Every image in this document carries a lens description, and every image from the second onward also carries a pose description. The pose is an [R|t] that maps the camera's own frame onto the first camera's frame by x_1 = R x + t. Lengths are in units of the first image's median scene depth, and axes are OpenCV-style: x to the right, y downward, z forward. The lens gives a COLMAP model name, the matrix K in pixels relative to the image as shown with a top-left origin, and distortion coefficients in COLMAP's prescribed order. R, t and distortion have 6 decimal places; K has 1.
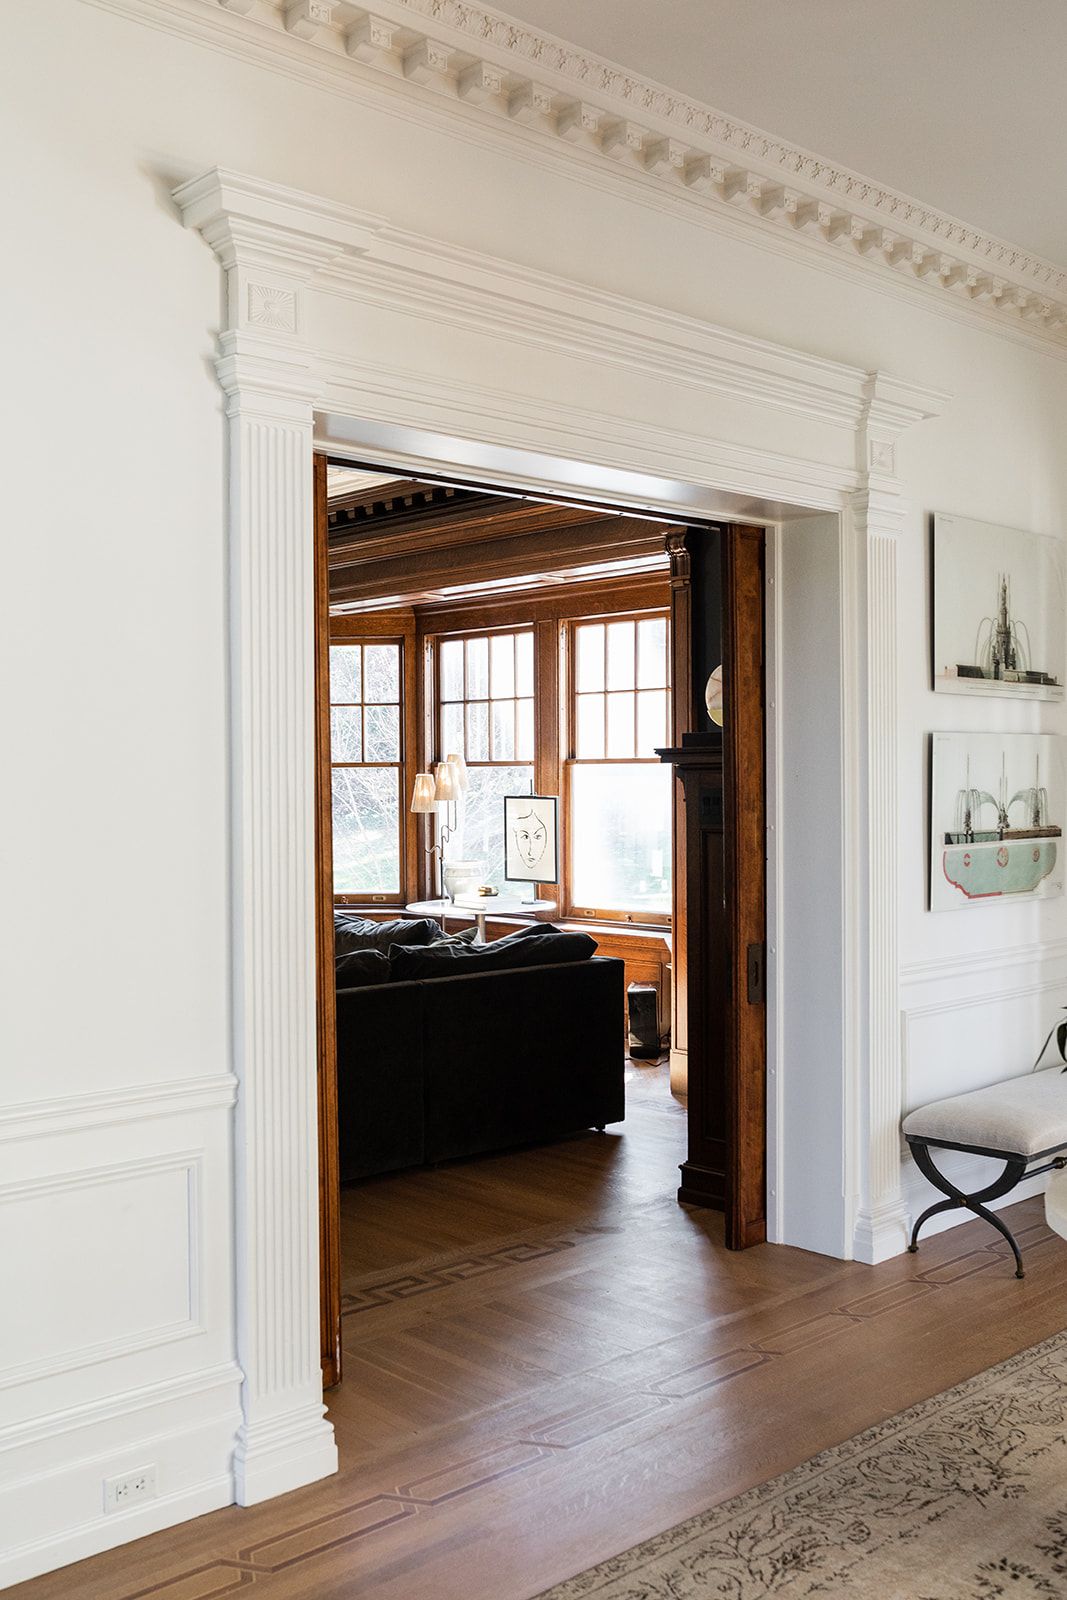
lens RADIAL K [[1526.7, 0, 534.6], [0, 1526.7, 811.8], [0, 0, 1]] dist [-0.010133, 0.000000]
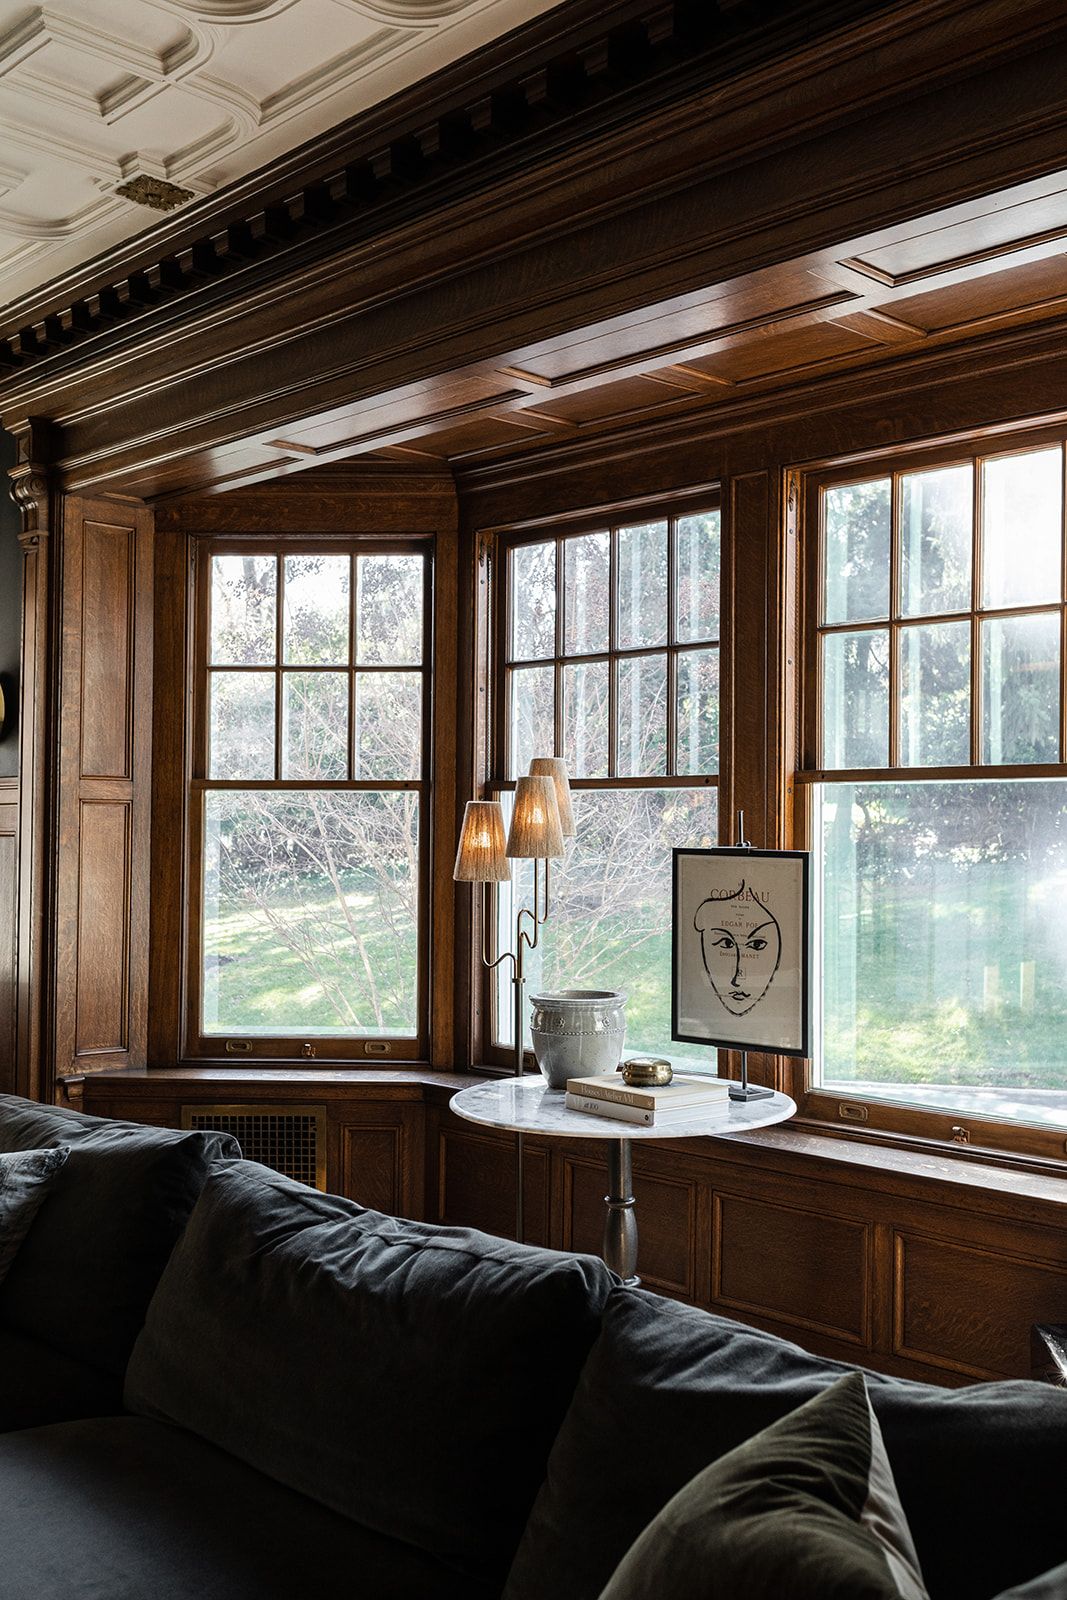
lens RADIAL K [[1526.7, 0, 534.5], [0, 1526.7, 806.1], [0, 0, 1]] dist [-0.010133, 0.000000]
pose [[0.999745, 0.014554, 0.017271, -0.071420], [-0.013792, 0.998962, -0.043404, -0.003158], [-0.017885, 0.043155, 0.998908, 0.586559]]
